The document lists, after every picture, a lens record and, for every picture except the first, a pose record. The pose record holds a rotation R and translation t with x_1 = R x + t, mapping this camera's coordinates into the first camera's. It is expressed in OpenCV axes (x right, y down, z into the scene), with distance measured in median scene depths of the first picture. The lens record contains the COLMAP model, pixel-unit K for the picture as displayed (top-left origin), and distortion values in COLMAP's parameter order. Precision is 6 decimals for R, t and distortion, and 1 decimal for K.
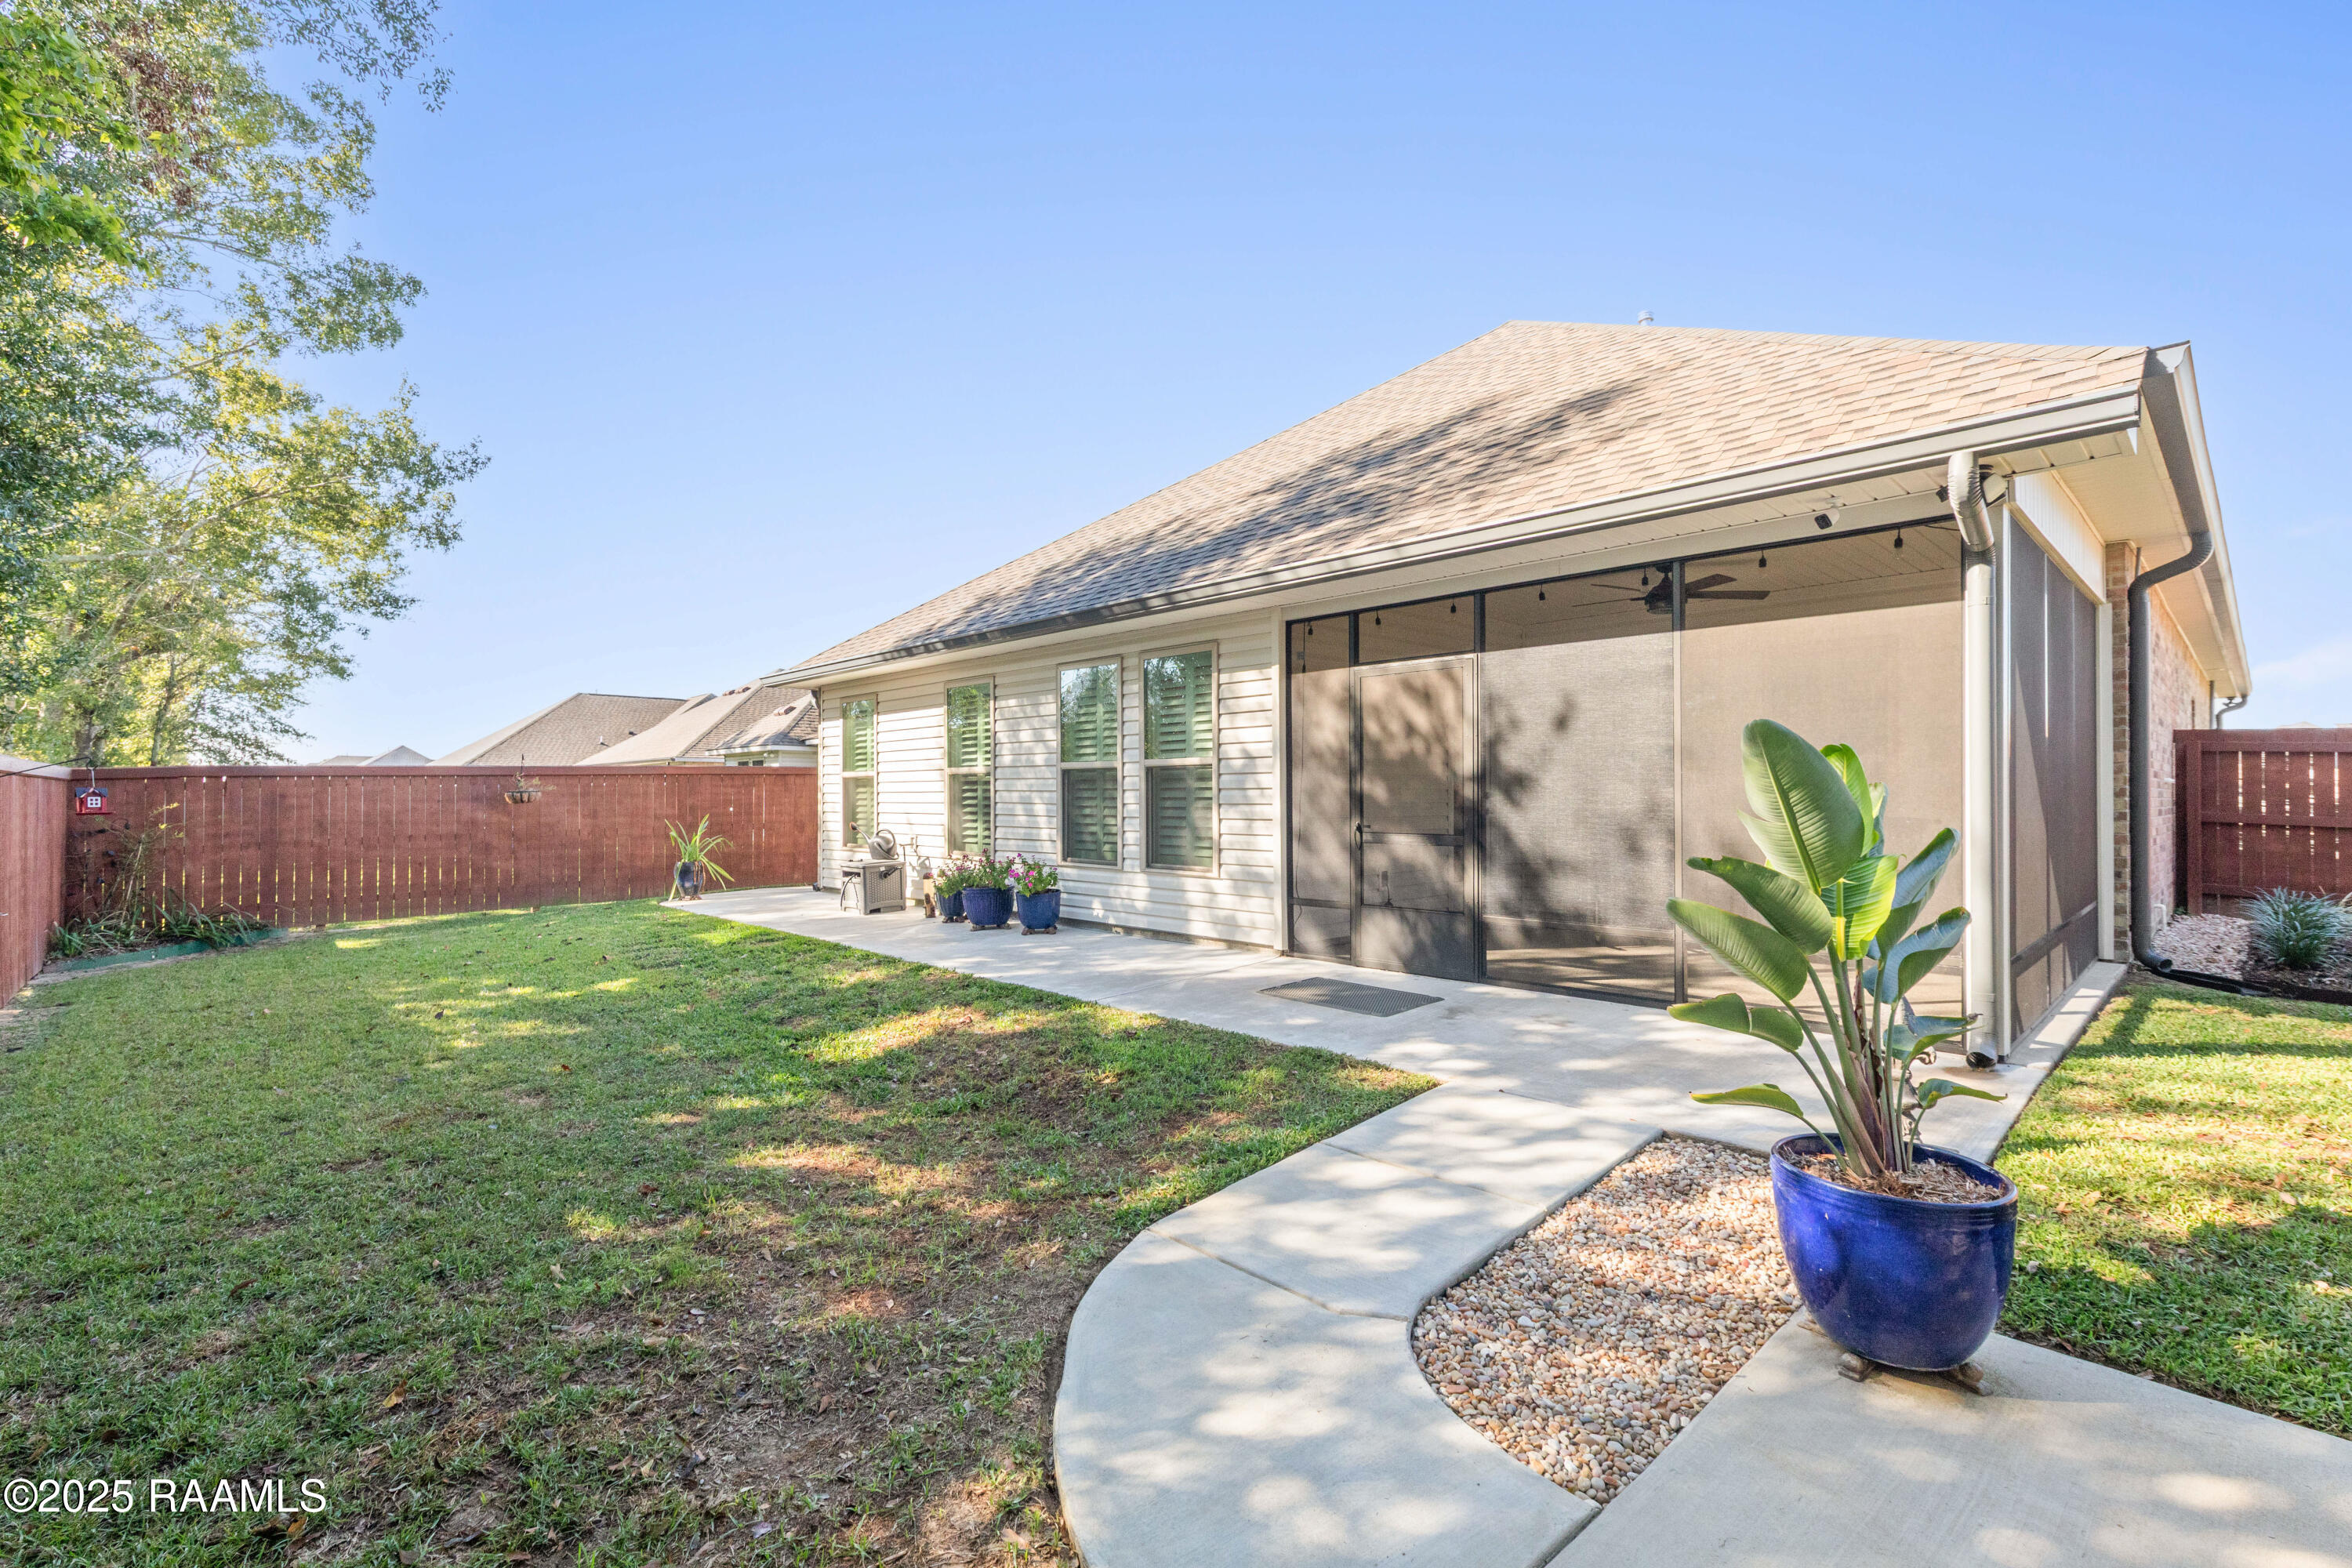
lens RADIAL K [[1050.2, 0, 1176.0], [0, 1050.2, 784.0], [0, 0, 1]] dist [0.000801, 0.000130]
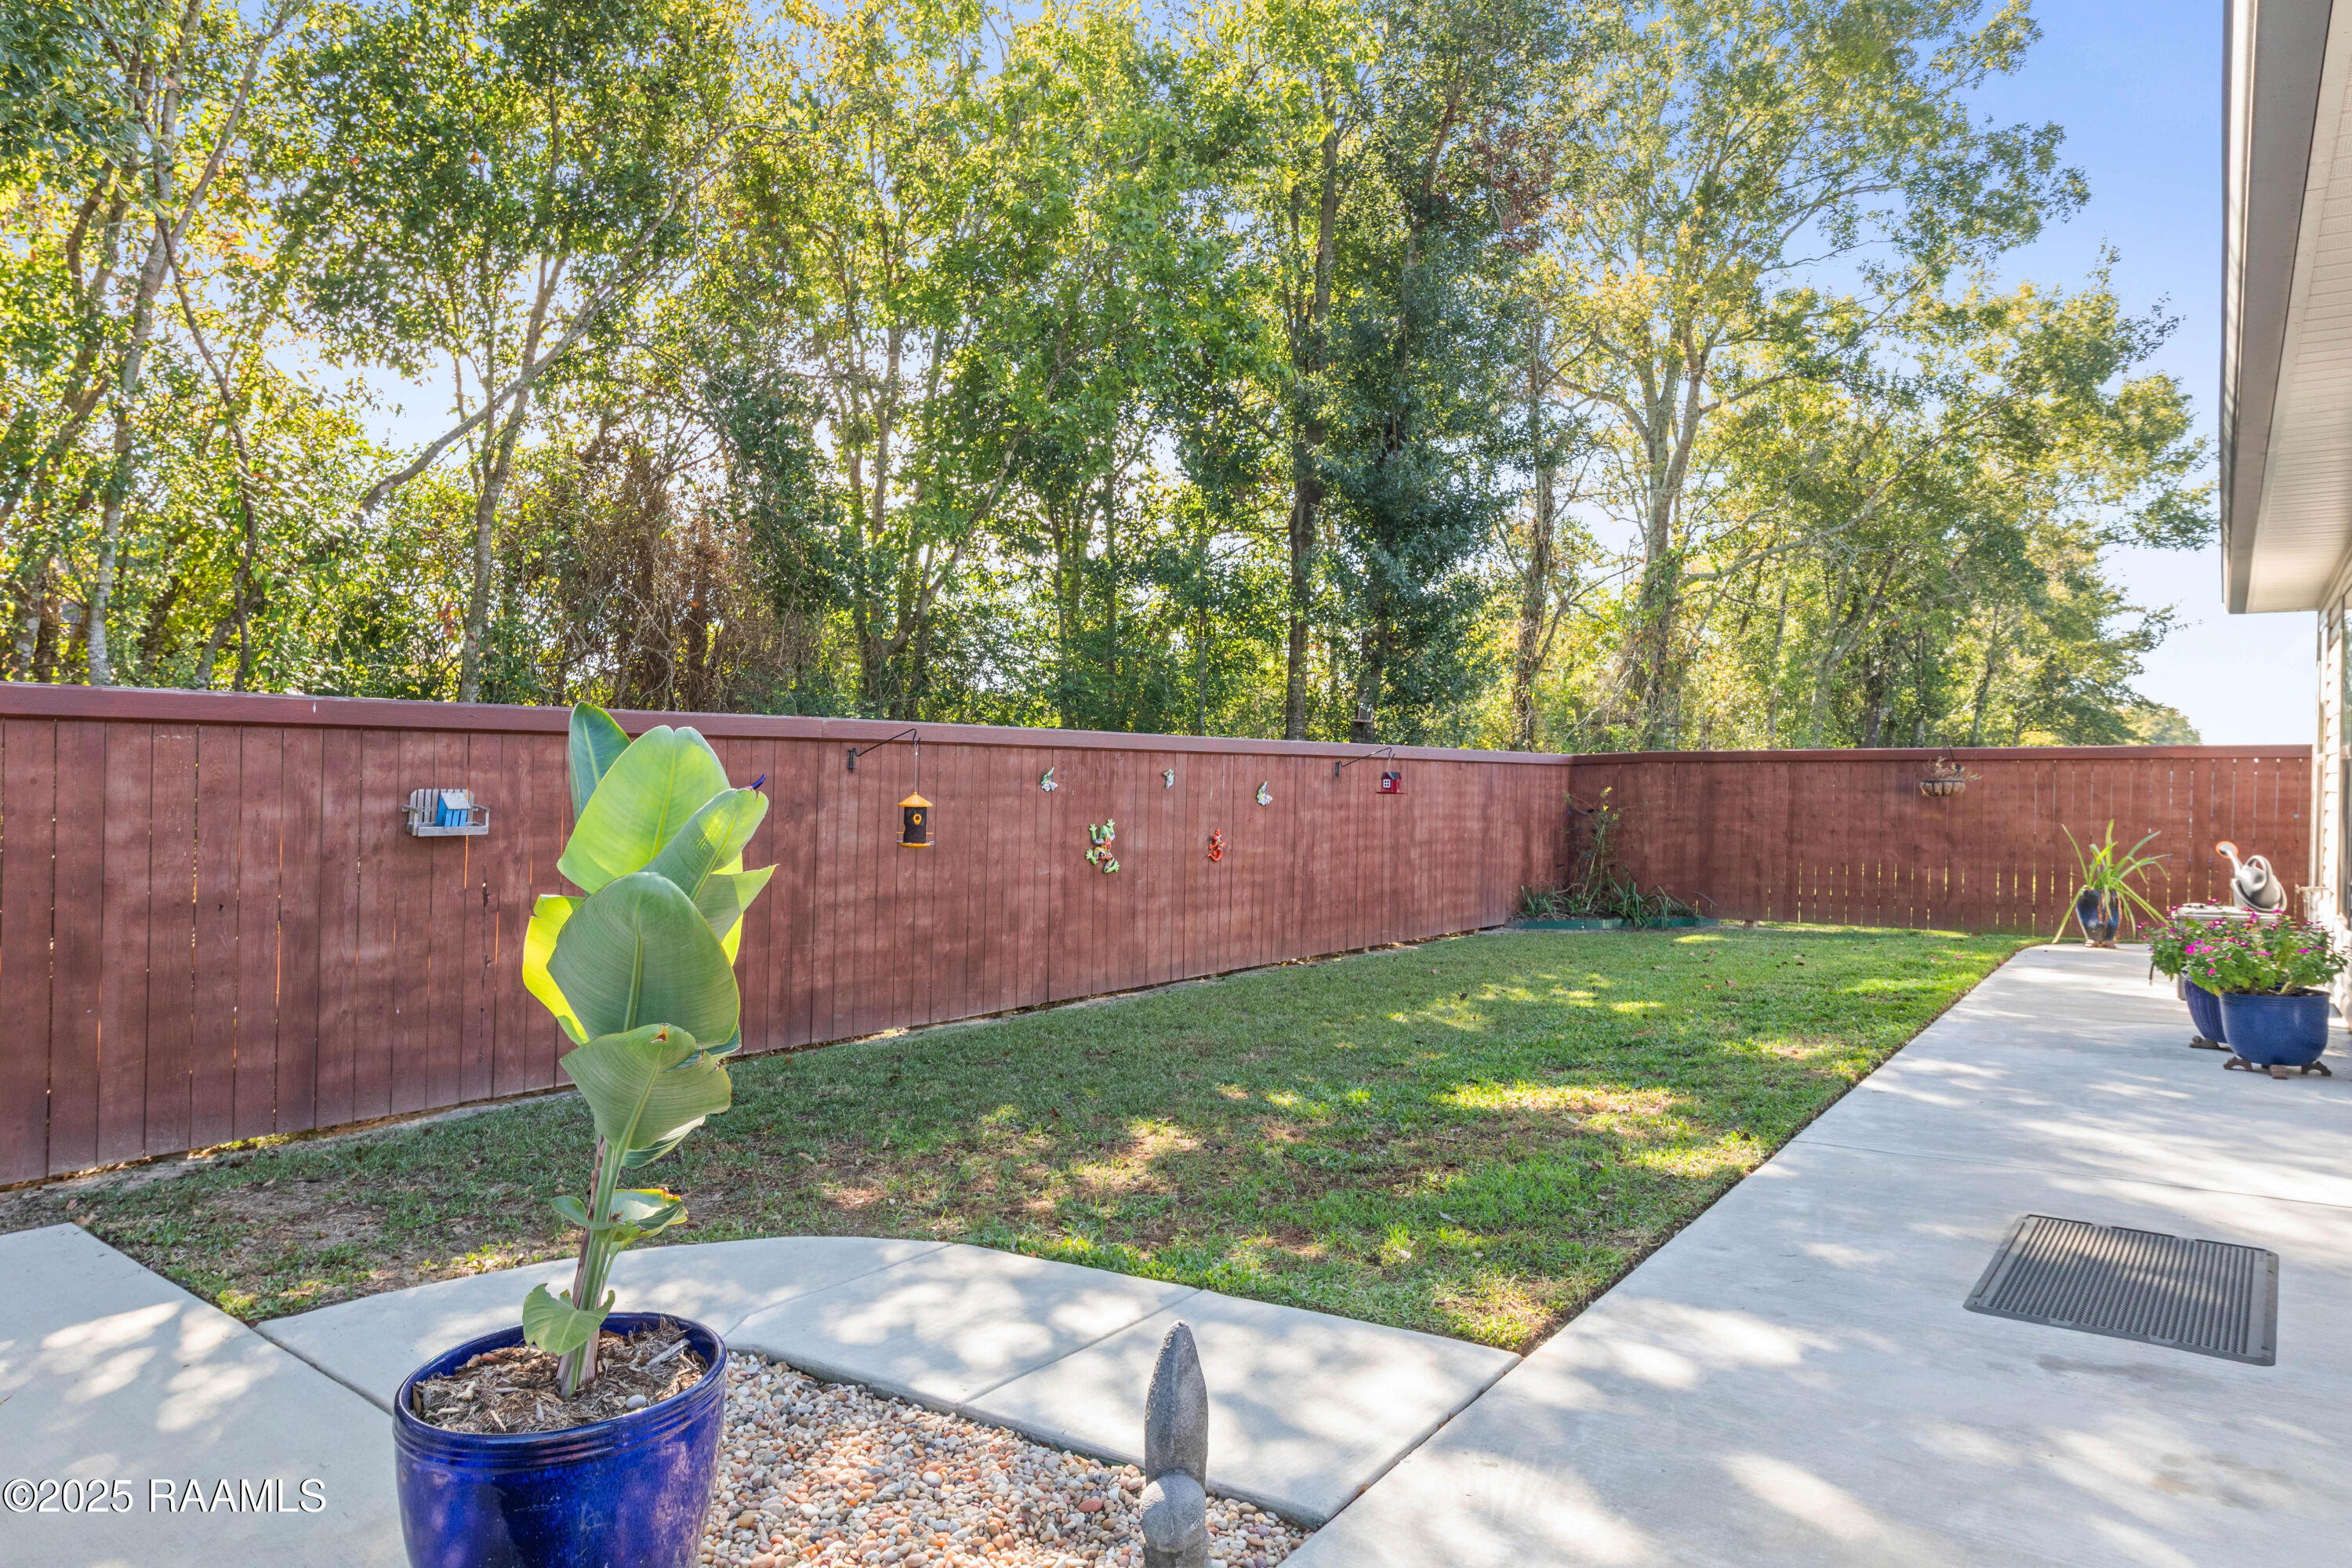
lens RADIAL K [[1450.2, 0, 1176.0], [0, 1450.2, 784.0], [0, 0, 1]] dist [-0.026402, -0.001381]
pose [[0.163652, 0.015289, -0.986400, 1.100004], [-0.002986, 0.999883, 0.015003, -0.010966], [0.986514, 0.000490, 0.163678, 0.837712]]
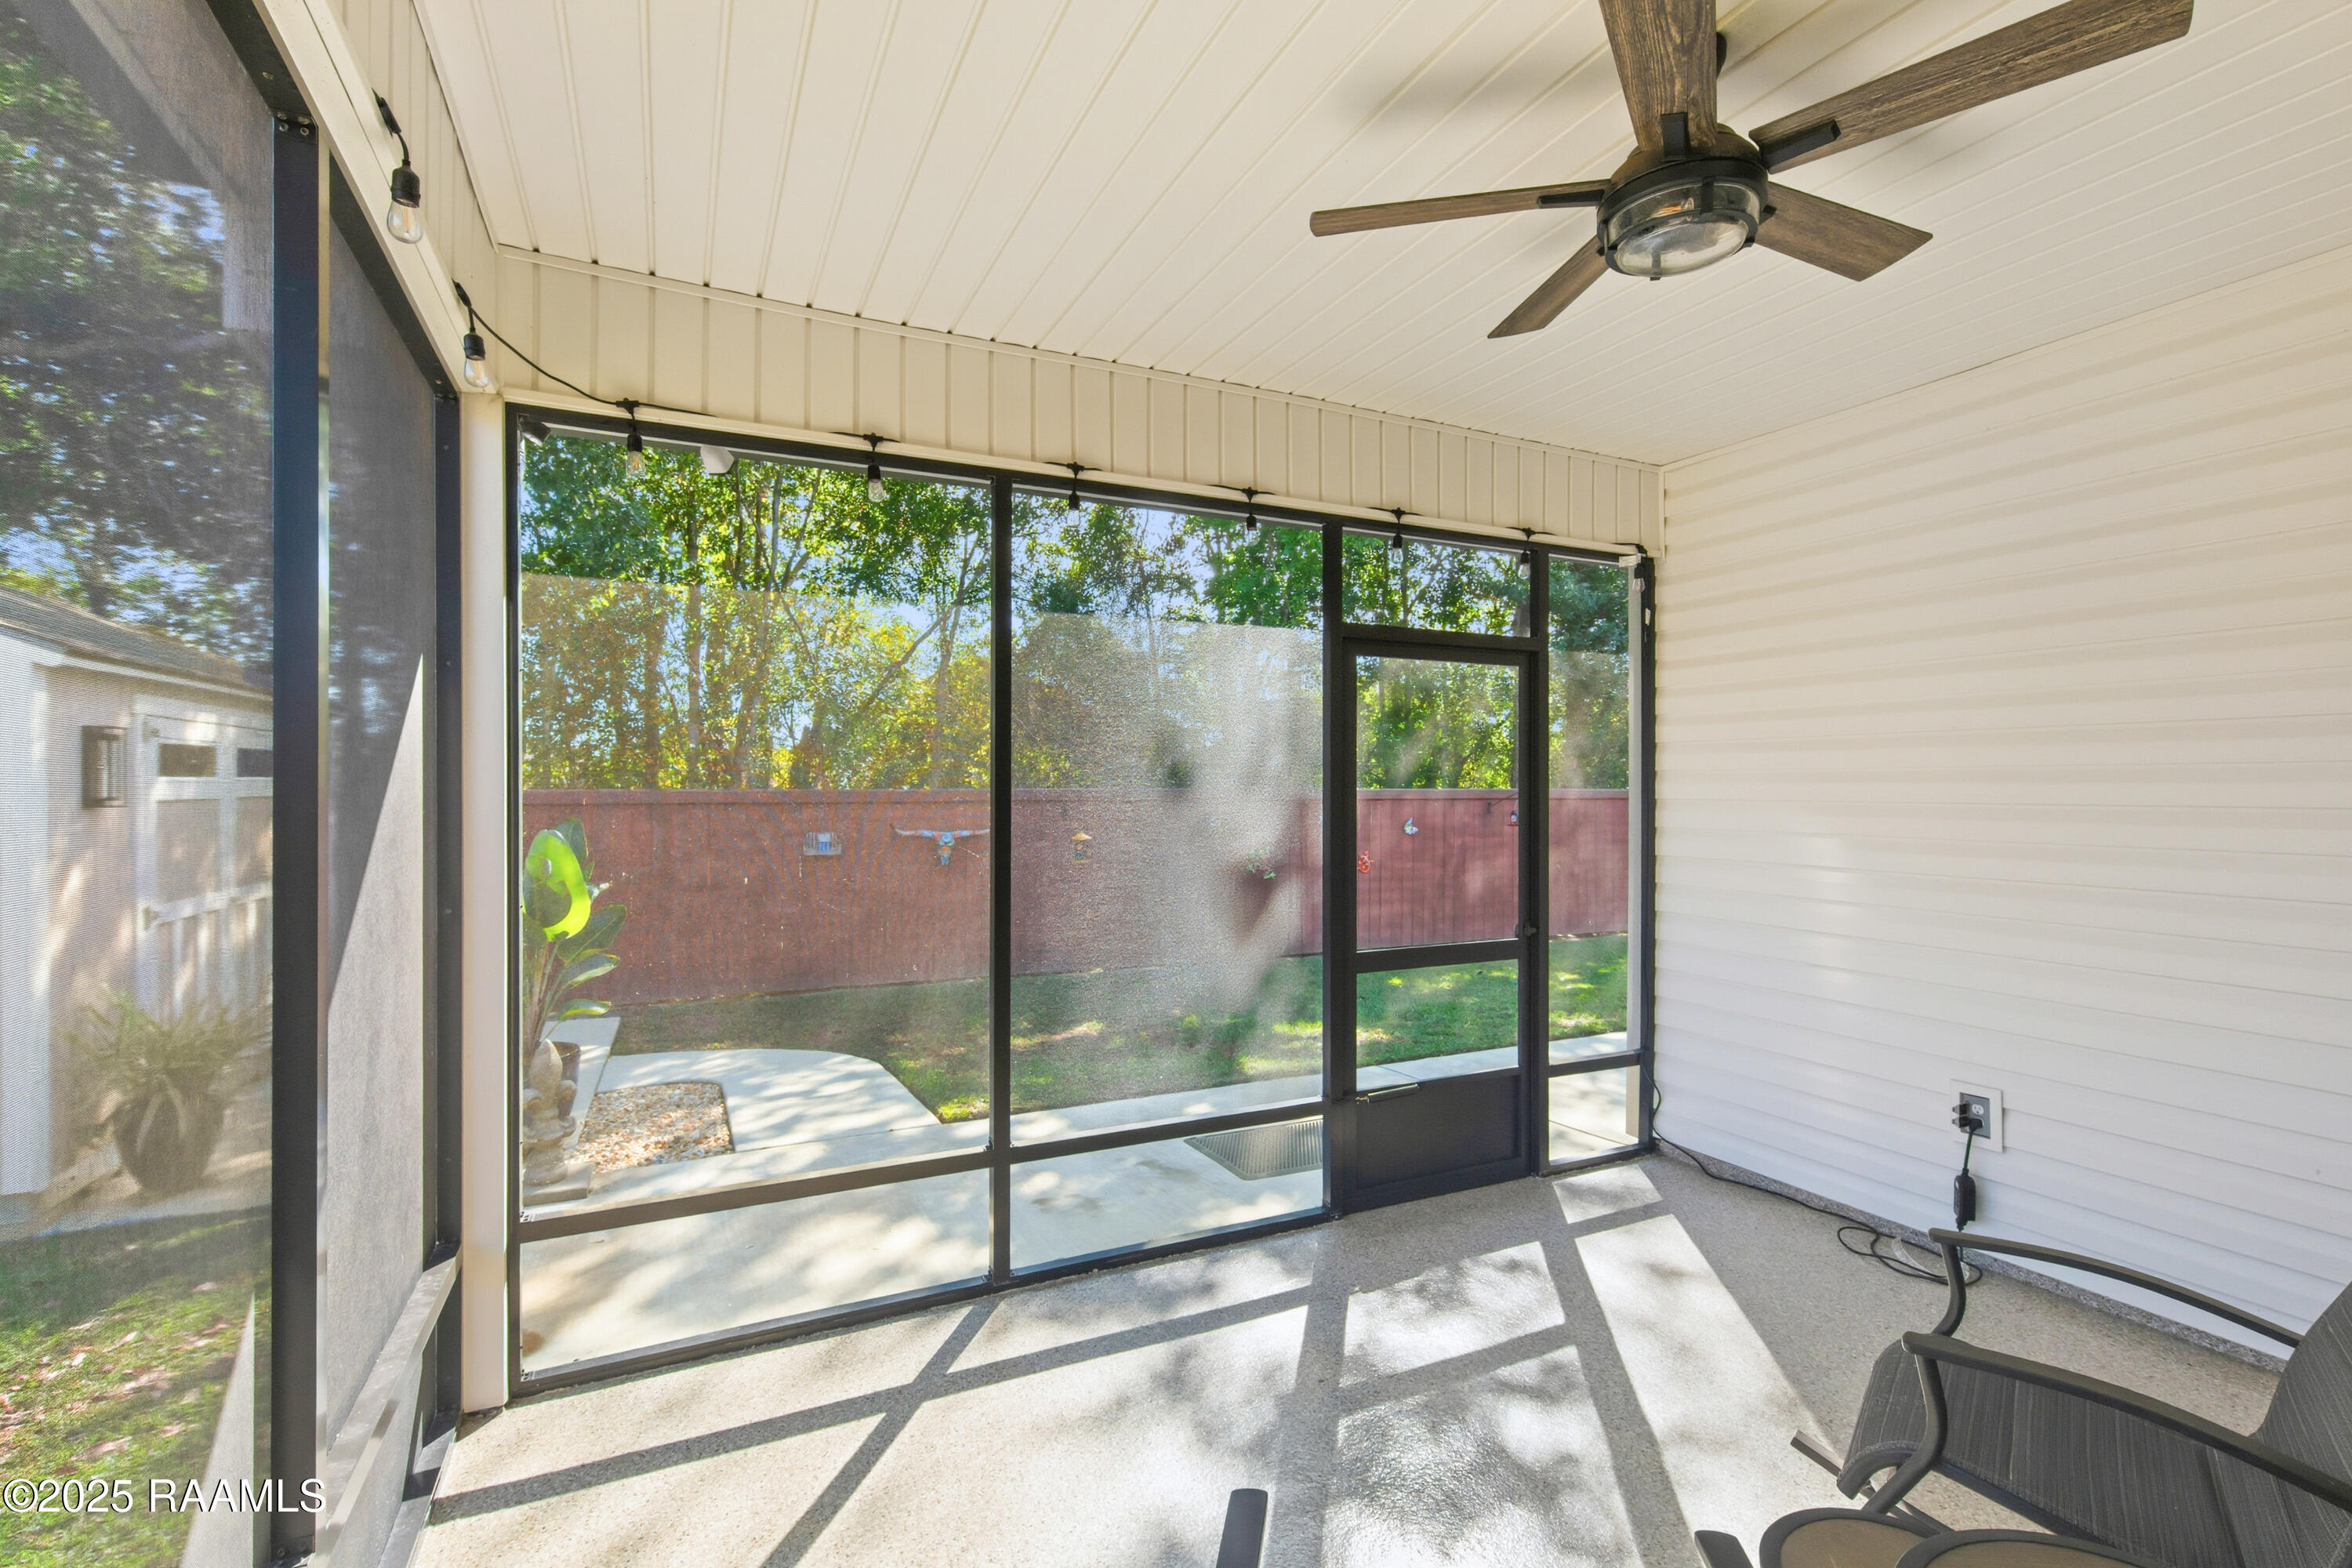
lens RADIAL K [[1050.2, 0, 1176.0], [0, 1050.2, 784.0], [0, 0, 1]] dist [0.000801, 0.000130]
pose [[-0.306699, -0.006570, -0.951784, 1.426404], [0.015875, 0.999802, -0.012016, -0.049412], [0.951674, -0.018795, -0.306534, 1.849667]]
